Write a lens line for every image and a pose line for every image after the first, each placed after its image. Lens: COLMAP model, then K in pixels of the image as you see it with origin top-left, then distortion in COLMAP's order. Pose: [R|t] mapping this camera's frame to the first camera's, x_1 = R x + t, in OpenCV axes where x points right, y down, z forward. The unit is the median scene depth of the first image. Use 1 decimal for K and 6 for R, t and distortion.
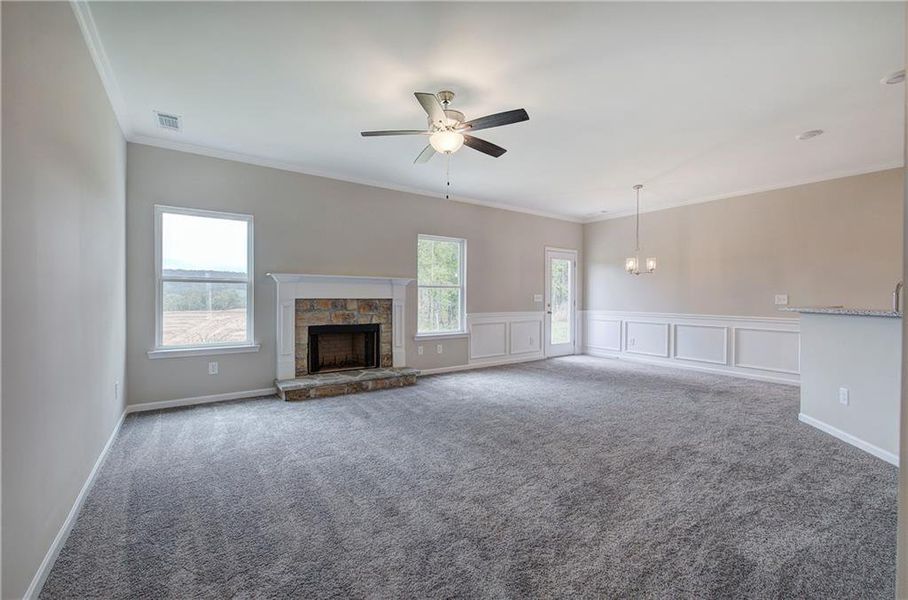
lens RADIAL K [[386.8, 0, 456.7], [0, 386.8, 297.5], [0, 0, 1]] dist [-0.002160, 0.001591]
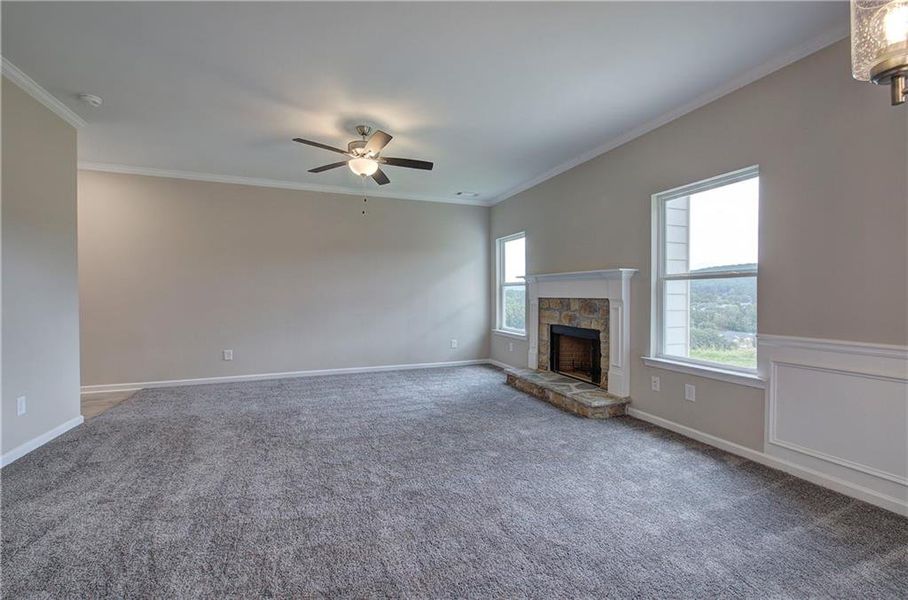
lens RADIAL K [[386.8, 0, 470.4], [0, 386.8, 293.0], [0, 0, 1]] dist [-0.002160, 0.001591]
pose [[-0.209052, -0.004841, -0.977893, 0.640378], [0.006392, 0.999960, -0.006317, -0.004282], [0.977884, -0.007572, -0.209013, 0.951560]]
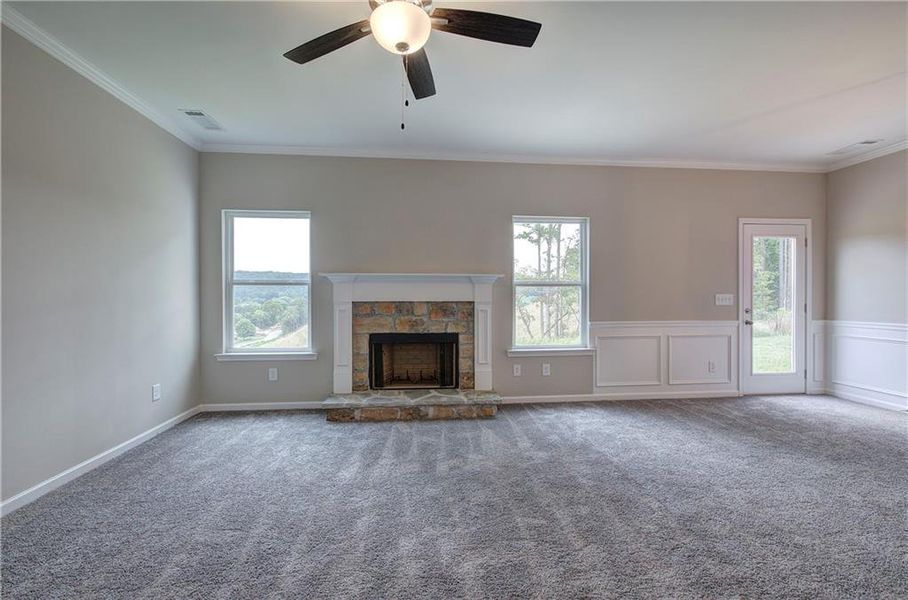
lens RADIAL K [[386.8, 0, 452.0], [0, 386.8, 297.0], [0, 0, 1]] dist [-0.002160, 0.001591]
pose [[0.869014, -0.007606, -0.494729, 0.191706], [0.005065, 0.999966, -0.006477, -0.000746], [0.494761, 0.003123, 0.869023, 0.321464]]
